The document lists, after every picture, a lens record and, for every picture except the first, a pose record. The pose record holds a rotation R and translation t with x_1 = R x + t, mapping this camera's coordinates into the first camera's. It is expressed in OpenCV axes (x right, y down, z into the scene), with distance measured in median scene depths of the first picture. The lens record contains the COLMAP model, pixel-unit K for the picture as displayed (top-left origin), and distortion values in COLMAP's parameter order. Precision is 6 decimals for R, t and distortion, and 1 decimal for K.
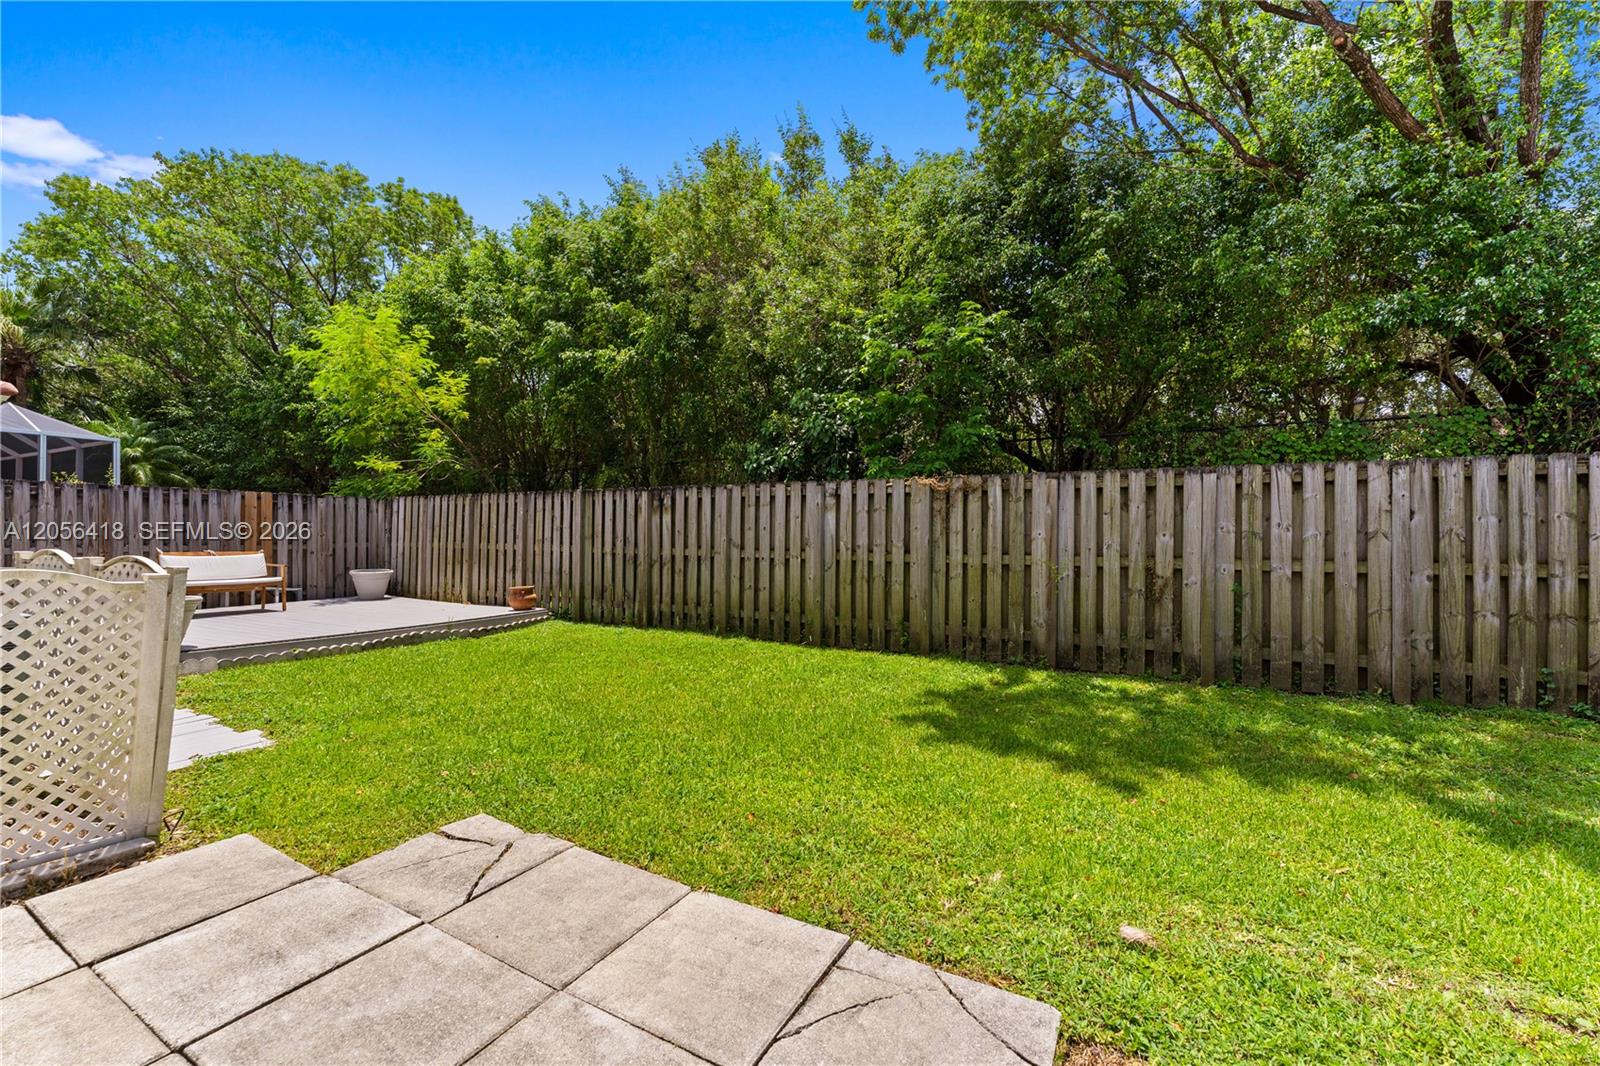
lens RADIAL K [[647.7, 0, 795.8], [0, 647.7, 523.3], [0, 0, 1]] dist [0.003329, -0.000190]
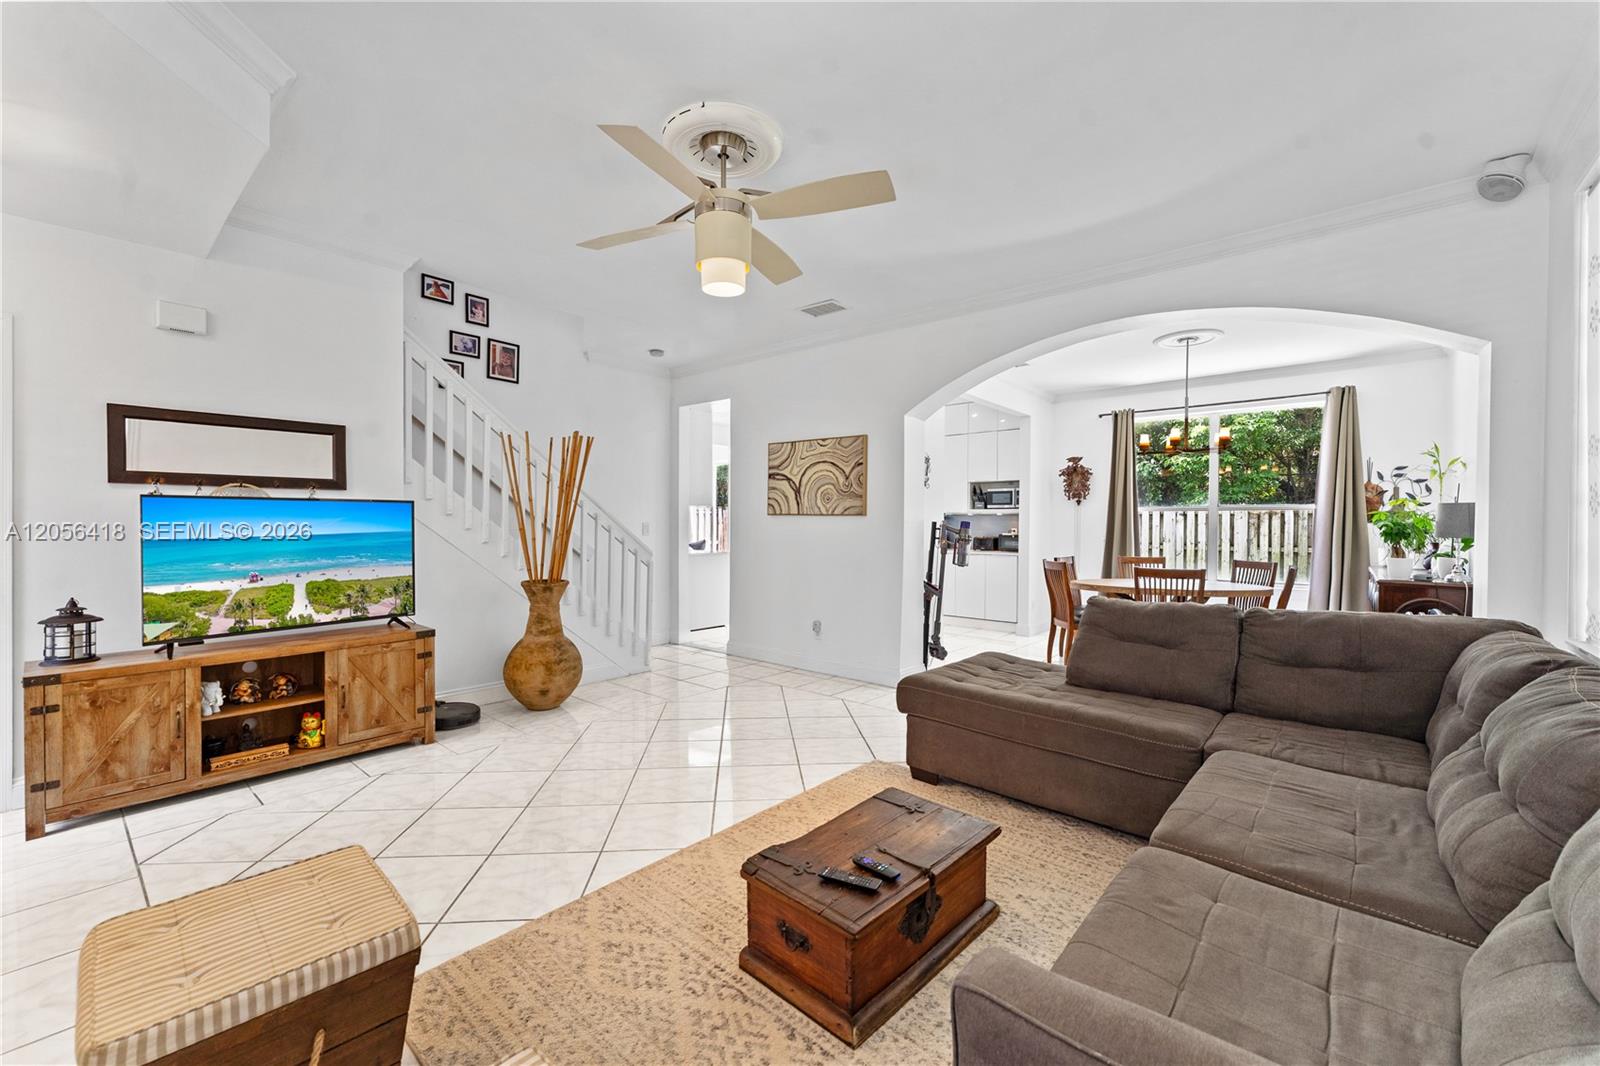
lens RADIAL K [[647.7, 0, 794.8], [0, 647.7, 532.7], [0, 0, 1]] dist [0.003329, -0.000190]
pose [[0.977085, 0.002664, -0.212832, -0.645660], [0.002096, 0.999753, 0.022133, -0.036311], [0.212839, -0.022072, 0.976838, -1.078231]]
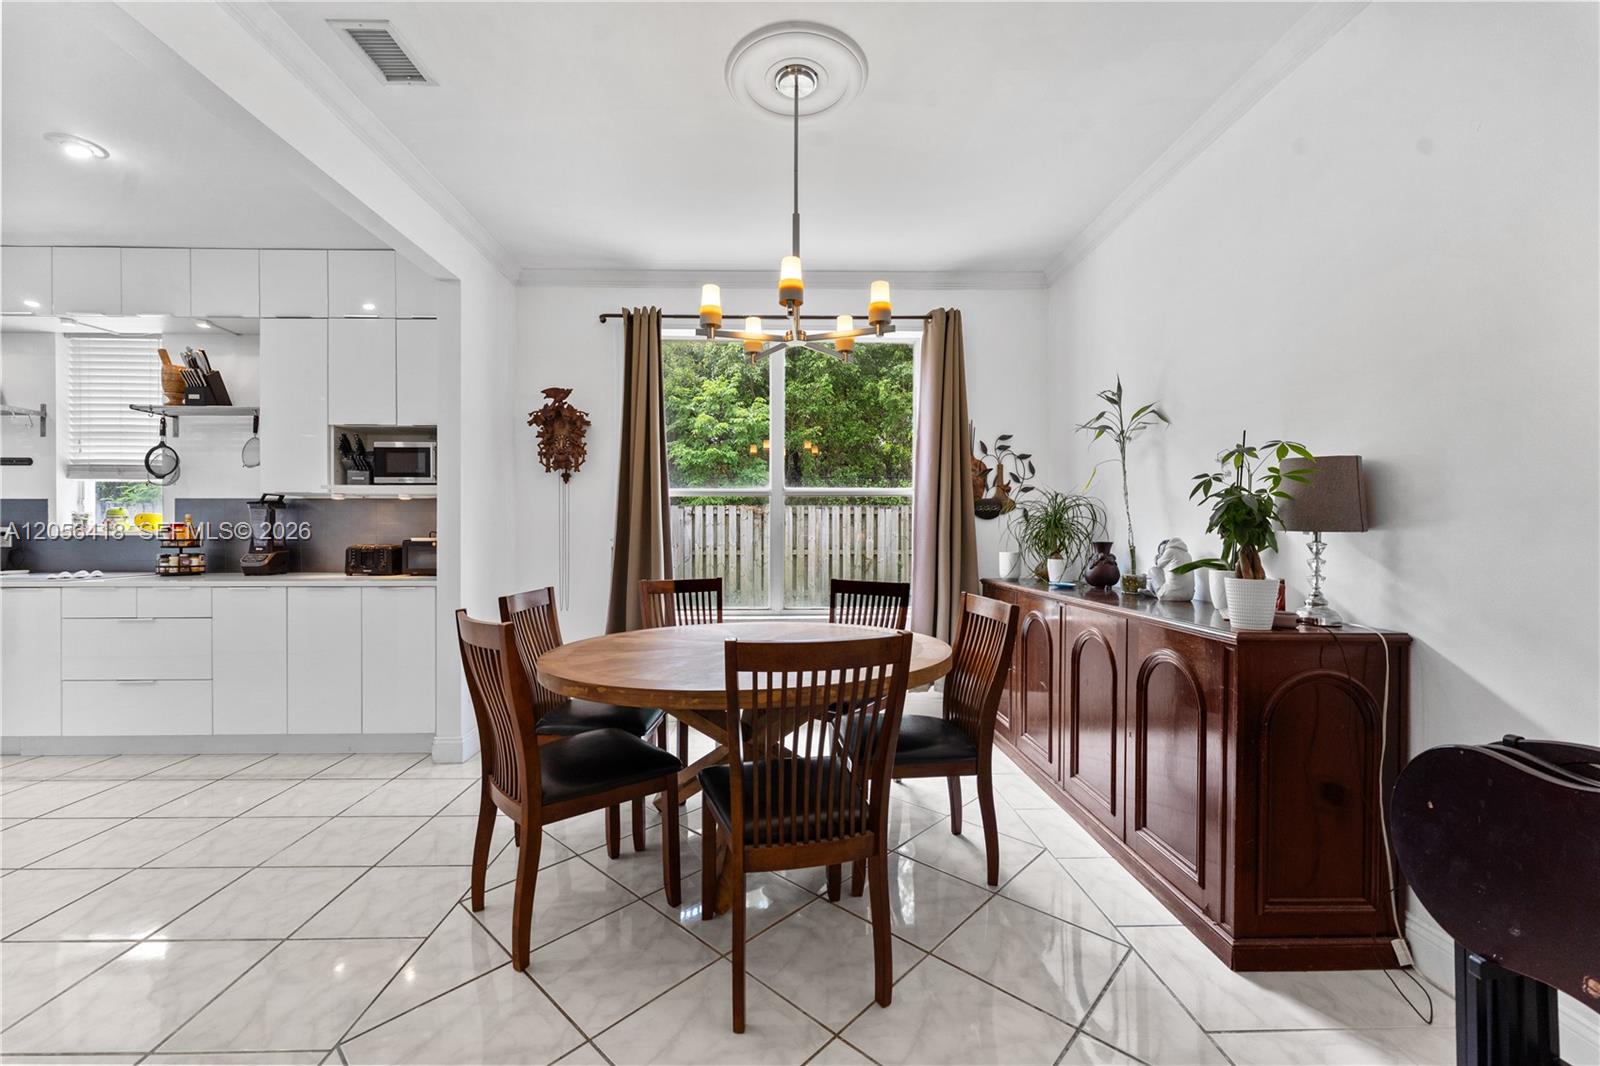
lens RADIAL K [[647.7, 0, 788.9], [0, 647.7, 532.6], [0, 0, 1]] dist [0.003329, -0.000190]
pose [[0.870984, -0.005291, 0.491283, -0.523686], [-0.001341, 0.999913, 0.013147, -0.020764], [-0.491310, -0.012110, 0.870901, -0.519396]]
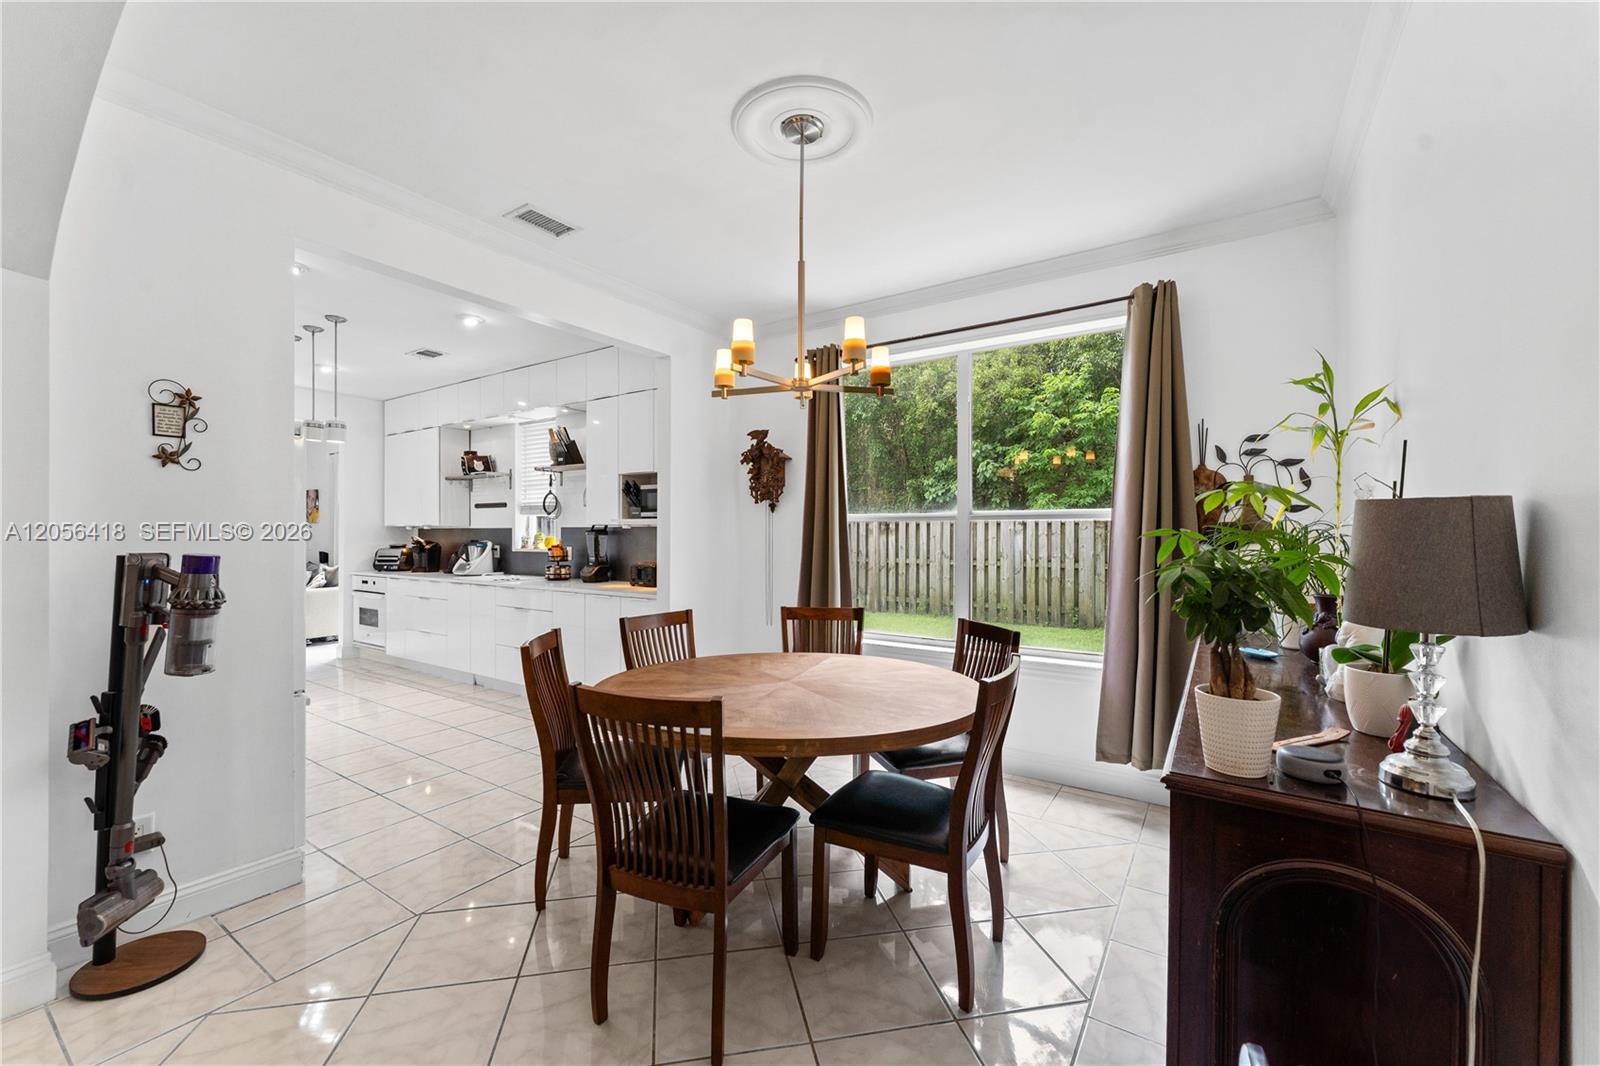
lens RADIAL K [[647.7, 0, 783.4], [0, 647.7, 534.3], [0, 0, 1]] dist [0.003329, -0.000190]
pose [[0.993961, -0.004580, -0.109639, -0.331556], [0.006109, 0.999889, 0.013623, -0.043183], [0.109565, -0.014210, 0.993878, -0.565065]]
